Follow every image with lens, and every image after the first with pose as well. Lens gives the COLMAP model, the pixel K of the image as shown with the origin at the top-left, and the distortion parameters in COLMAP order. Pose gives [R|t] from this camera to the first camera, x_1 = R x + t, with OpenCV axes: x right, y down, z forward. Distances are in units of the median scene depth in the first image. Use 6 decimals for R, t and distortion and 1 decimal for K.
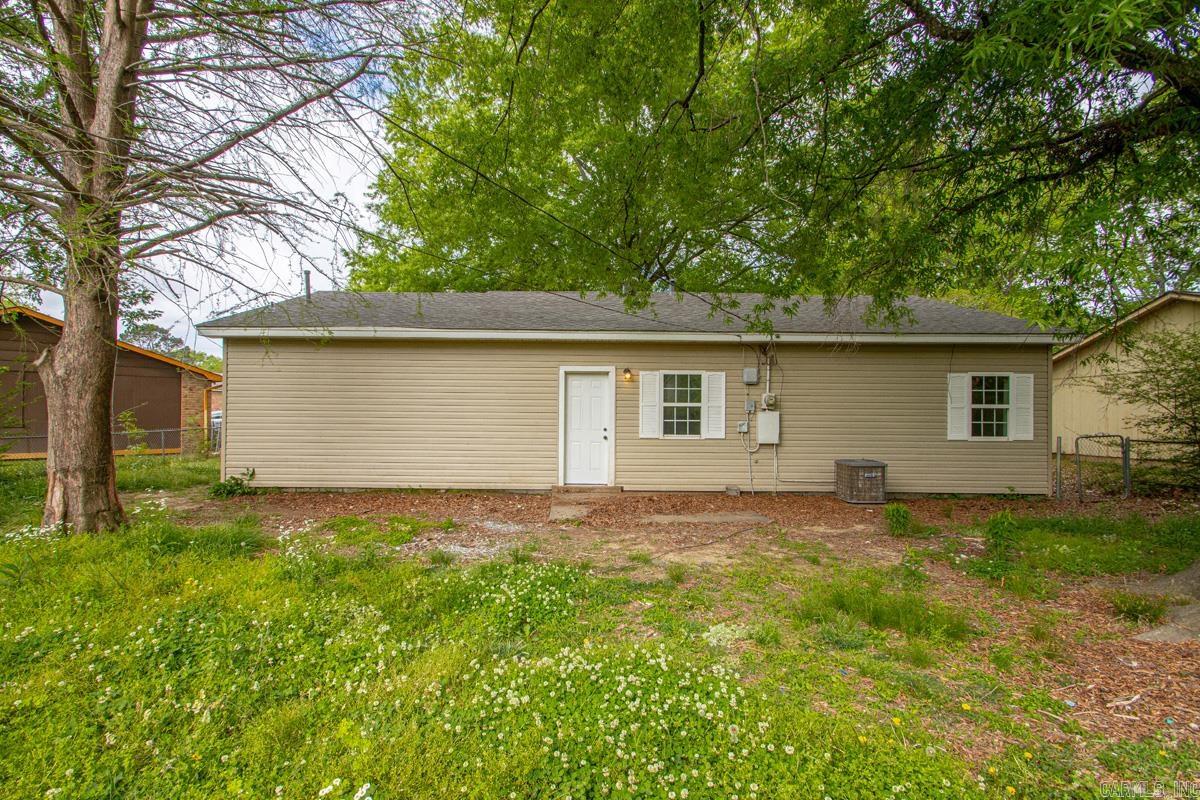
lens RADIAL K [[599.8, 0, 599.7], [0, 599.8, 420.3], [0, 0, 1]] dist [0.000327, -0.014980]
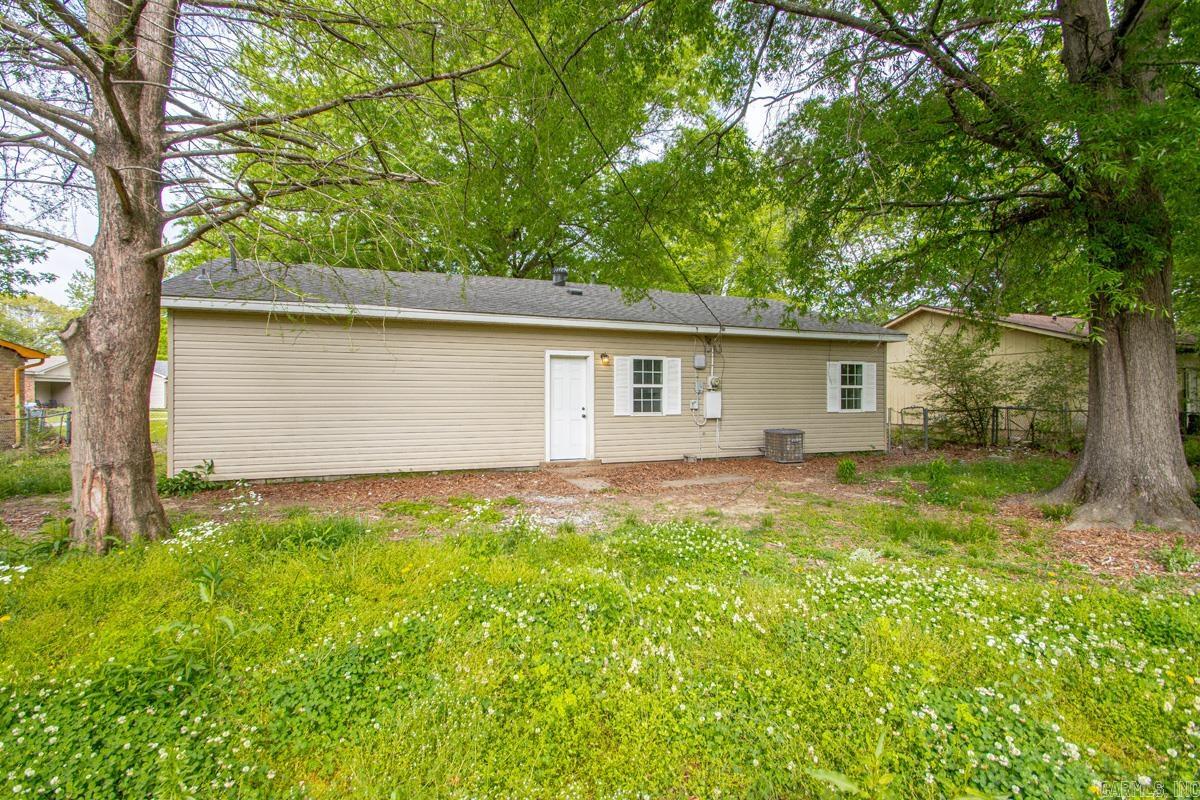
lens RADIAL K [[586.4, 0, 582.4], [0, 586.4, 400.4], [0, 0, 1]] dist [-0.001696, -0.013691]
pose [[0.928348, -0.011569, 0.371532, -0.397484], [0.012414, 0.999923, 0.000116, -0.000056], [-0.371505, 0.004505, 0.928420, 0.003272]]
